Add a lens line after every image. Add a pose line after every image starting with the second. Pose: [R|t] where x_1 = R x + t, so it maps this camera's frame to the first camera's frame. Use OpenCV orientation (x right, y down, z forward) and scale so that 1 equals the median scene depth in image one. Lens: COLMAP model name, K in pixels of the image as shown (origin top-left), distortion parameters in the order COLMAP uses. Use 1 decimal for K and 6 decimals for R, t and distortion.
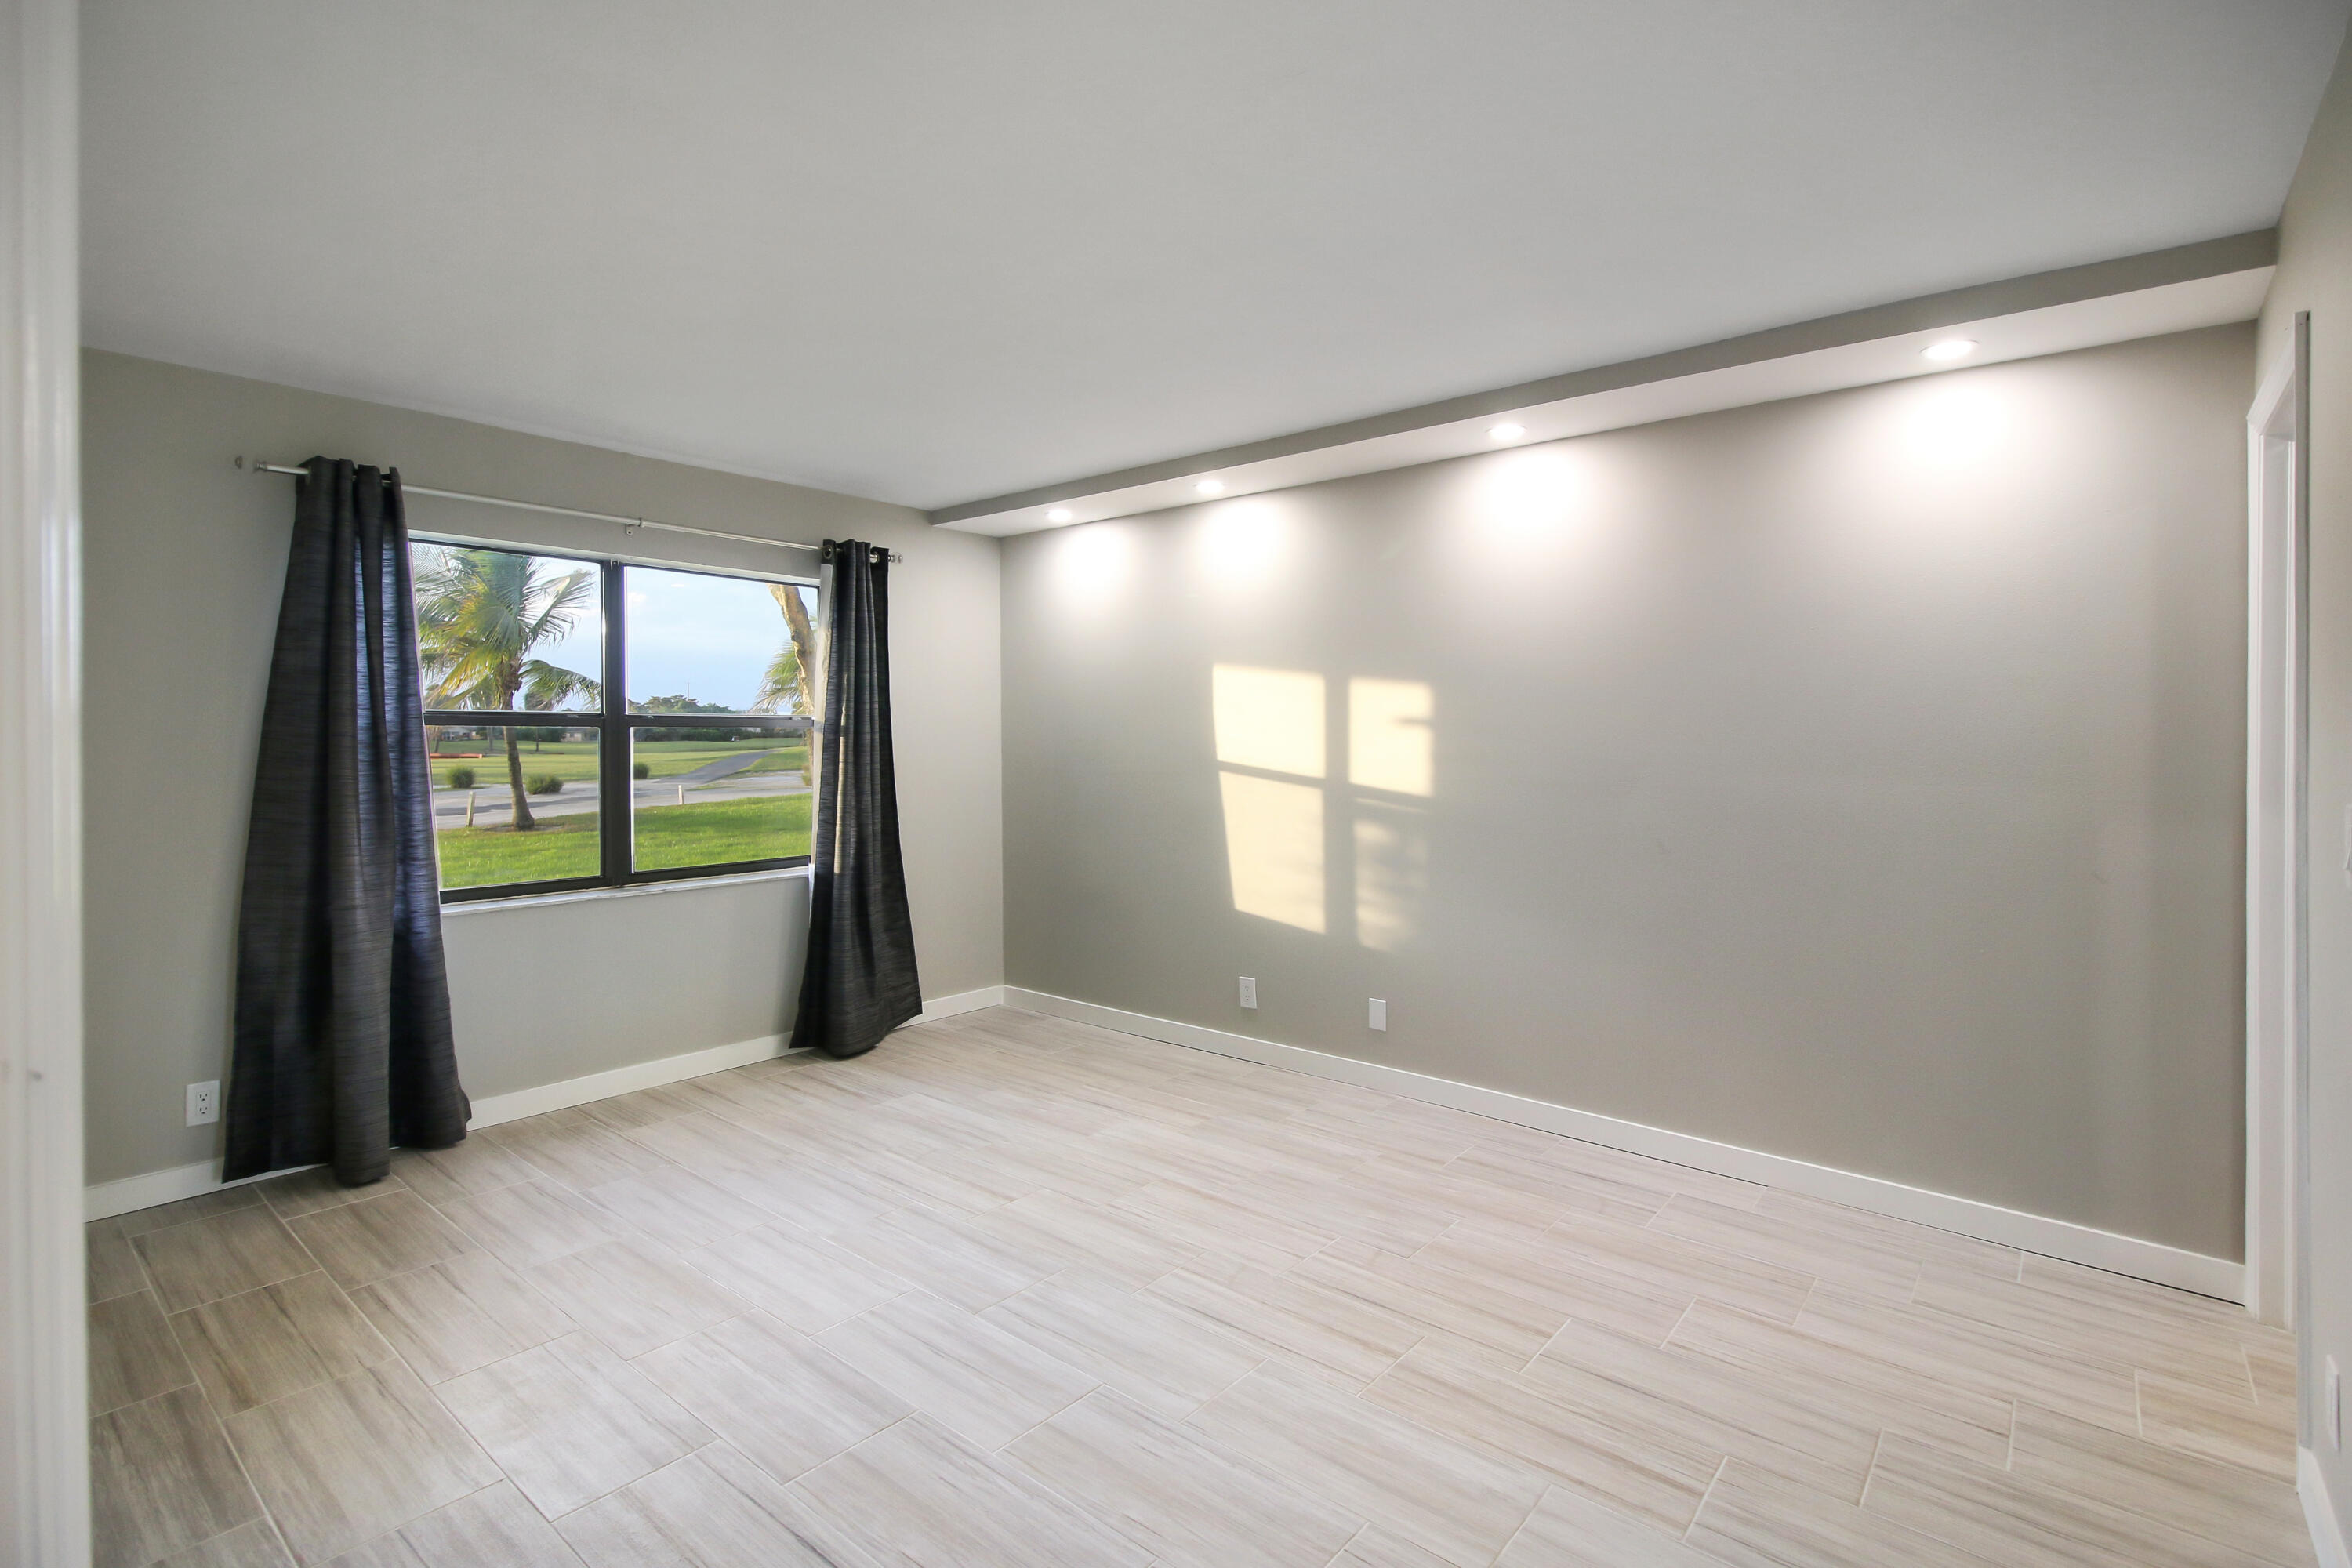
lens RADIAL K [[1099.7, 0, 1169.9], [0, 1099.7, 737.7], [0, 0, 1]] dist [-0.000741, -0.000363]
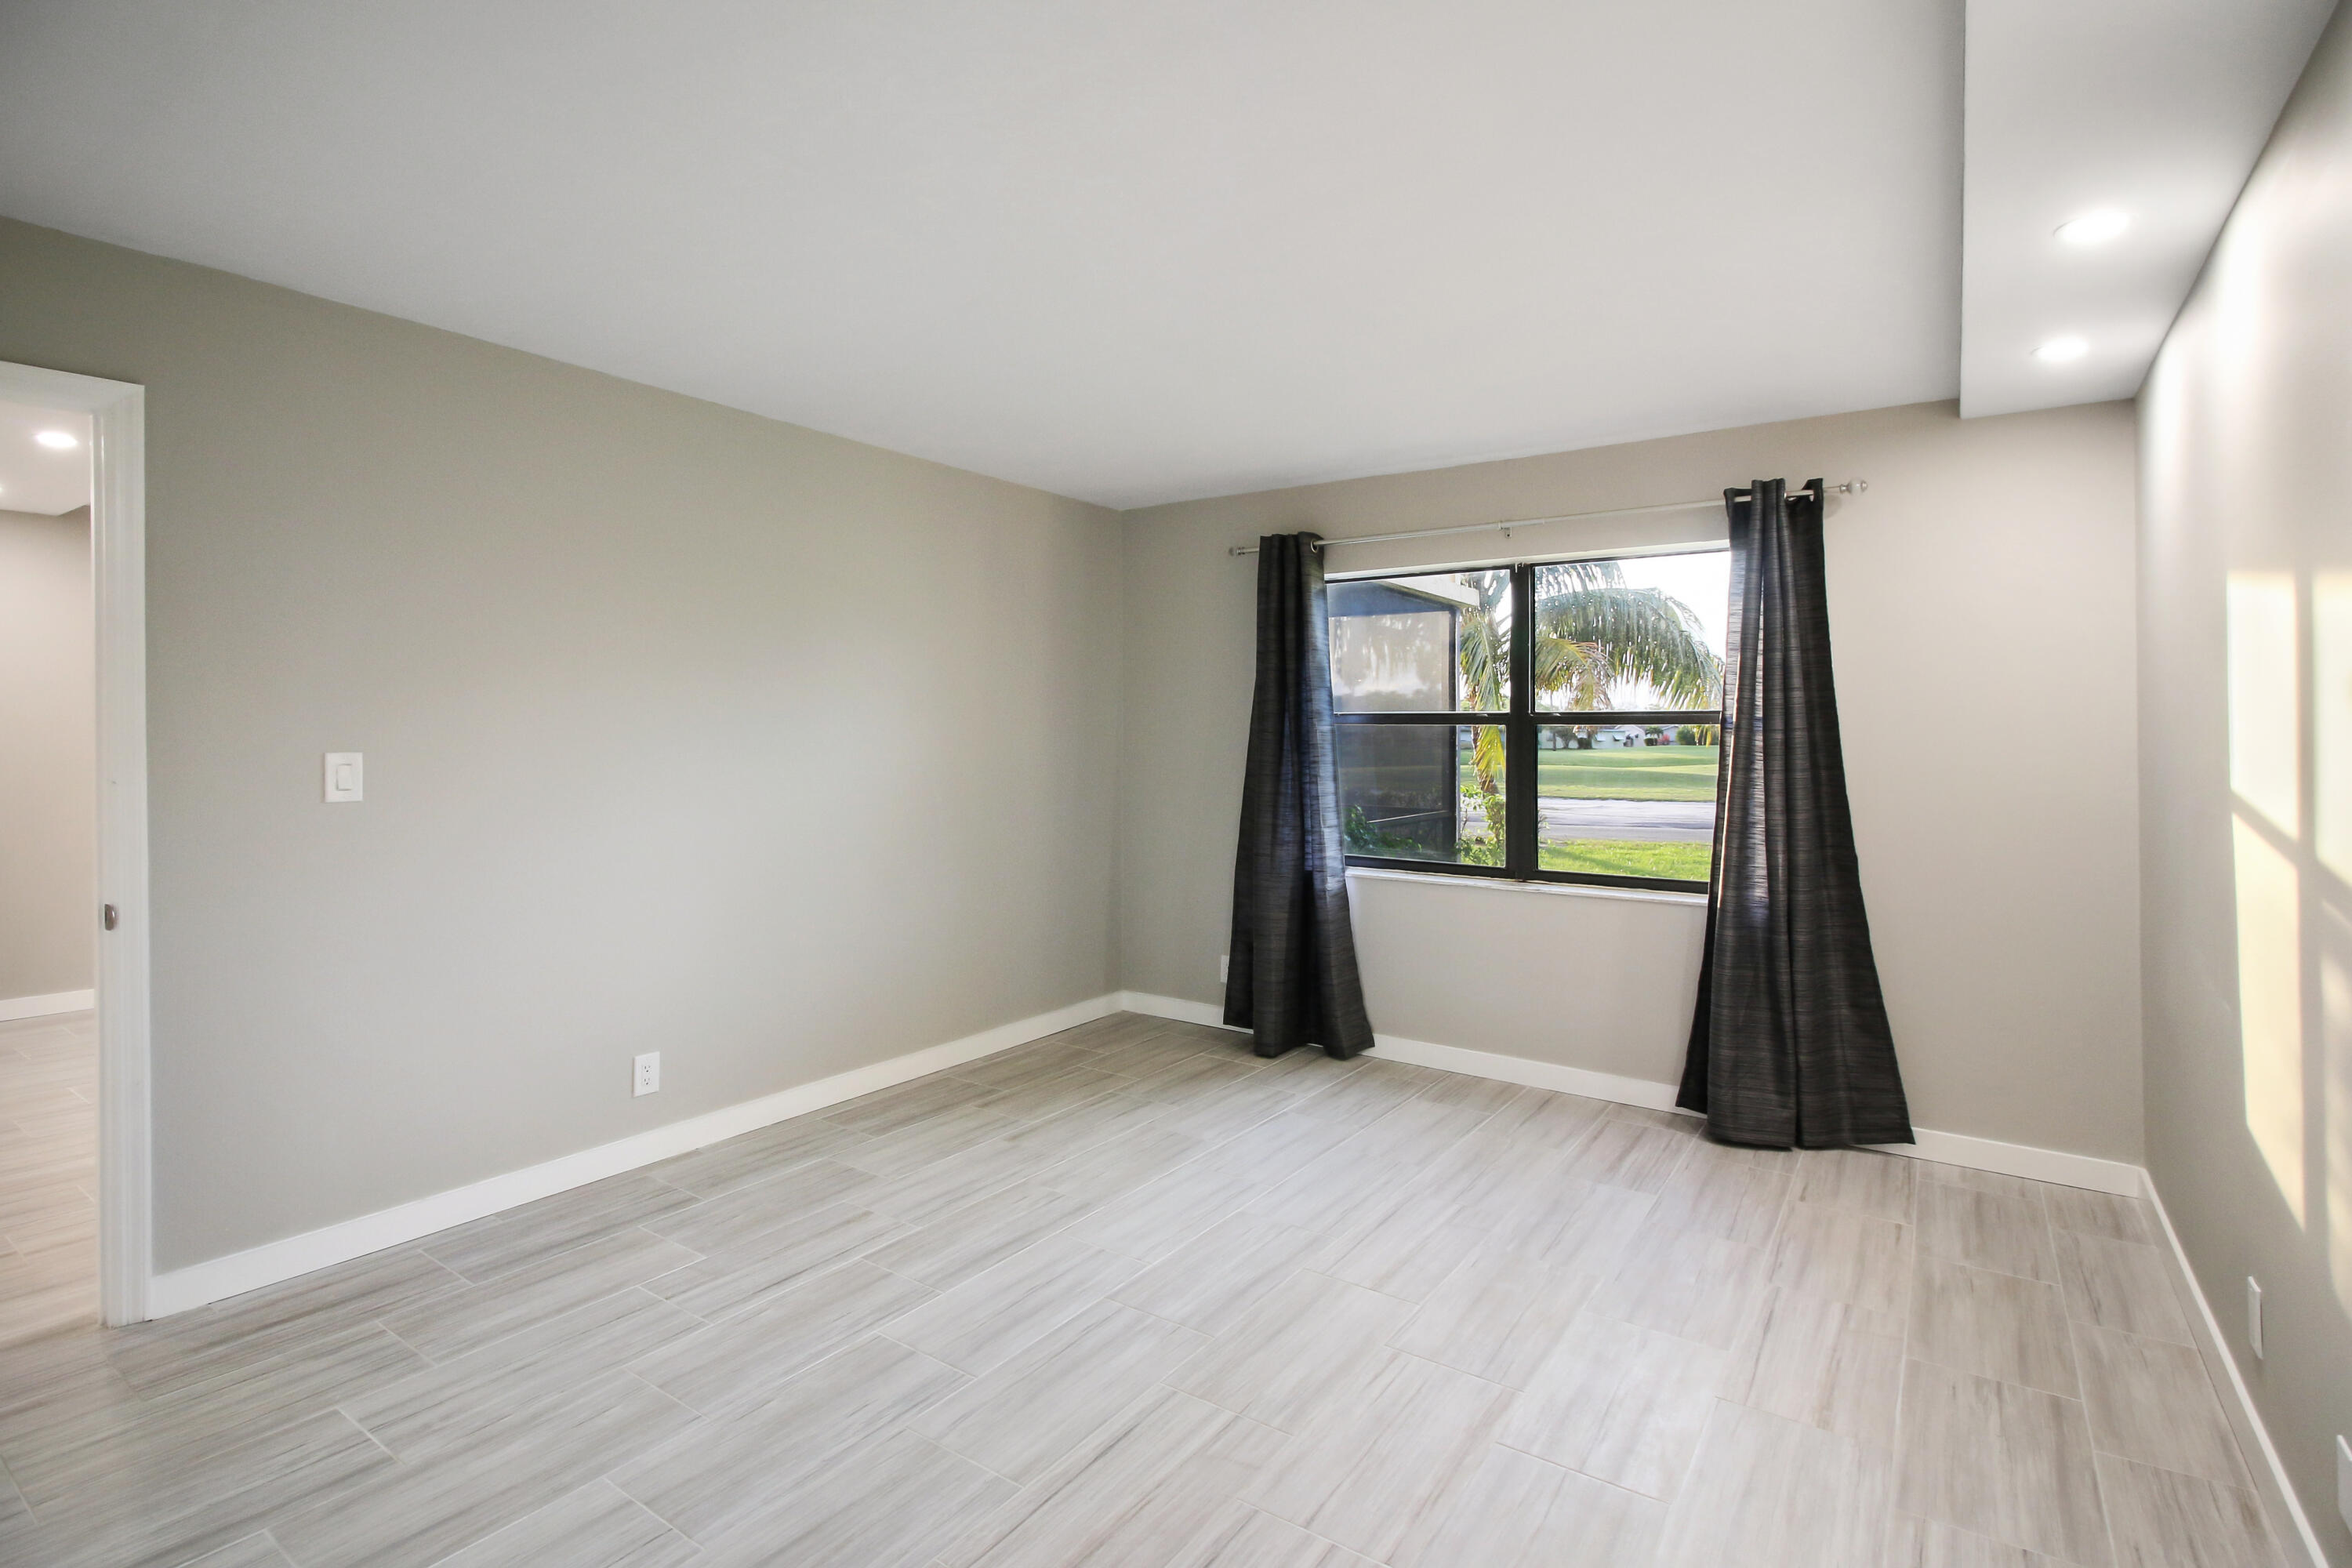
lens RADIAL K [[1149.3, 0, 1171.5], [0, 1149.3, 732.0], [0, 0, 1]] dist [0.044261, -0.040366]
pose [[0.099246, -0.000354, -0.995063, 0.570289], [-0.006168, 0.999981, -0.000971, -0.000047], [0.995044, 0.006234, 0.099242, 0.602866]]
